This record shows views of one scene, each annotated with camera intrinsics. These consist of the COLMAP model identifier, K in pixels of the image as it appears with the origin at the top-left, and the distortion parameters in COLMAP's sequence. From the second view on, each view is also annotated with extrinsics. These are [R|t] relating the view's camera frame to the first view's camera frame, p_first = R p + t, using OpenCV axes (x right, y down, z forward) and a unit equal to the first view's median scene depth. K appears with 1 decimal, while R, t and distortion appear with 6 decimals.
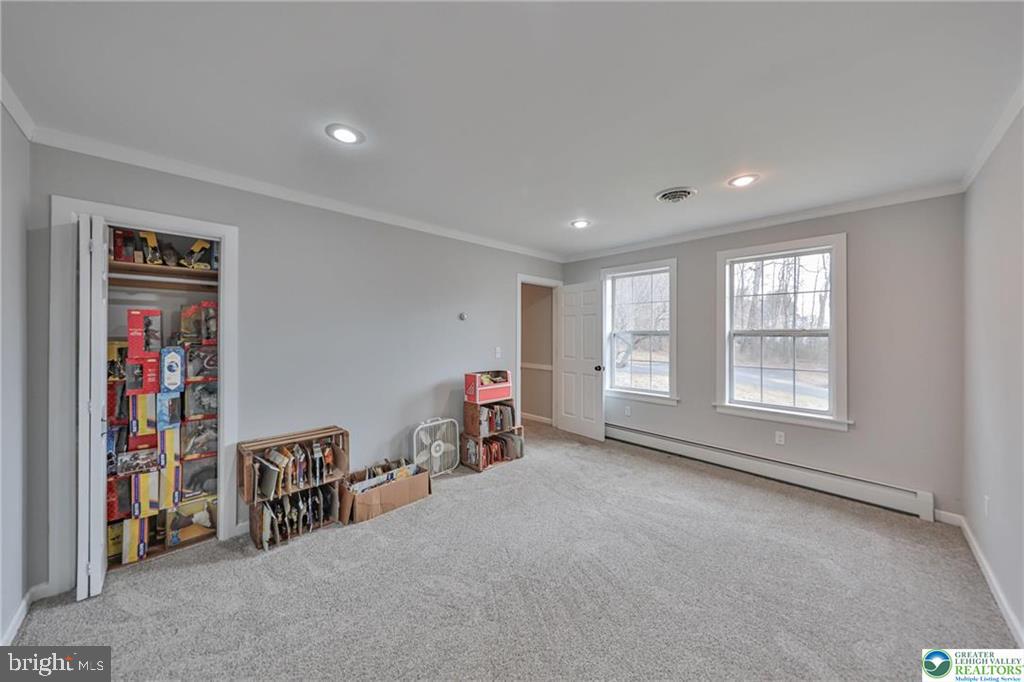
lens RADIAL K [[354.1, 0, 512.8], [0, 354.1, 338.2], [0, 0, 1]] dist [0.011250, -0.006301]
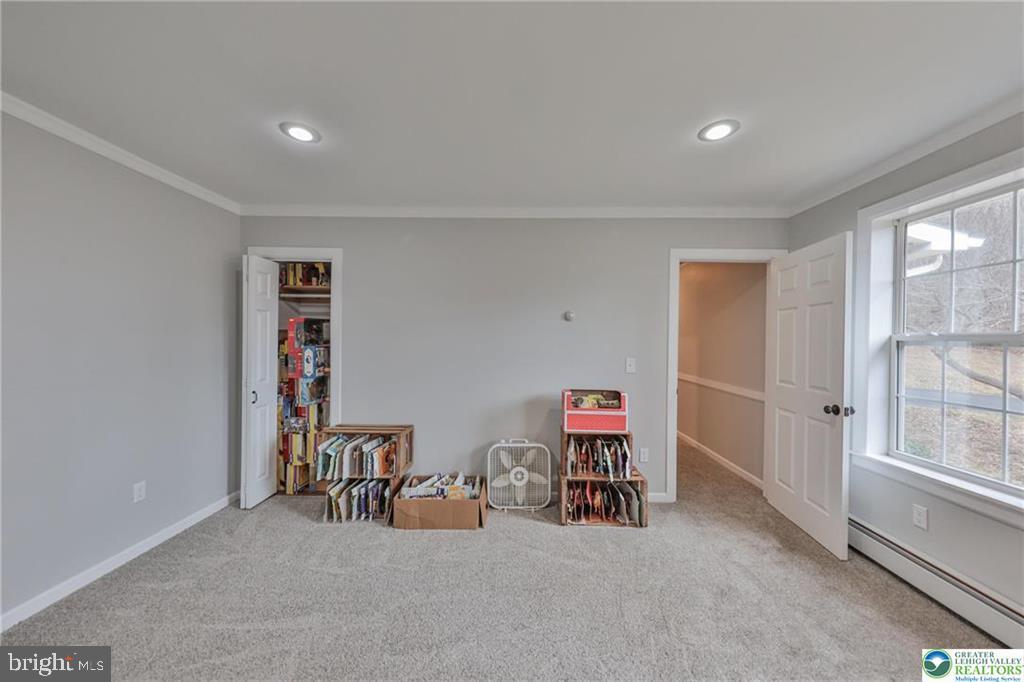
lens RADIAL K [[361.1, 0, 512.0], [0, 361.1, 341.0], [0, 0, 1]] dist [0.006439, -0.000079]
pose [[0.691388, 0.015307, -0.722321, 0.367598], [-0.019867, 0.999800, 0.002171, -0.005742], [0.722210, 0.012849, 0.691554, 0.387279]]
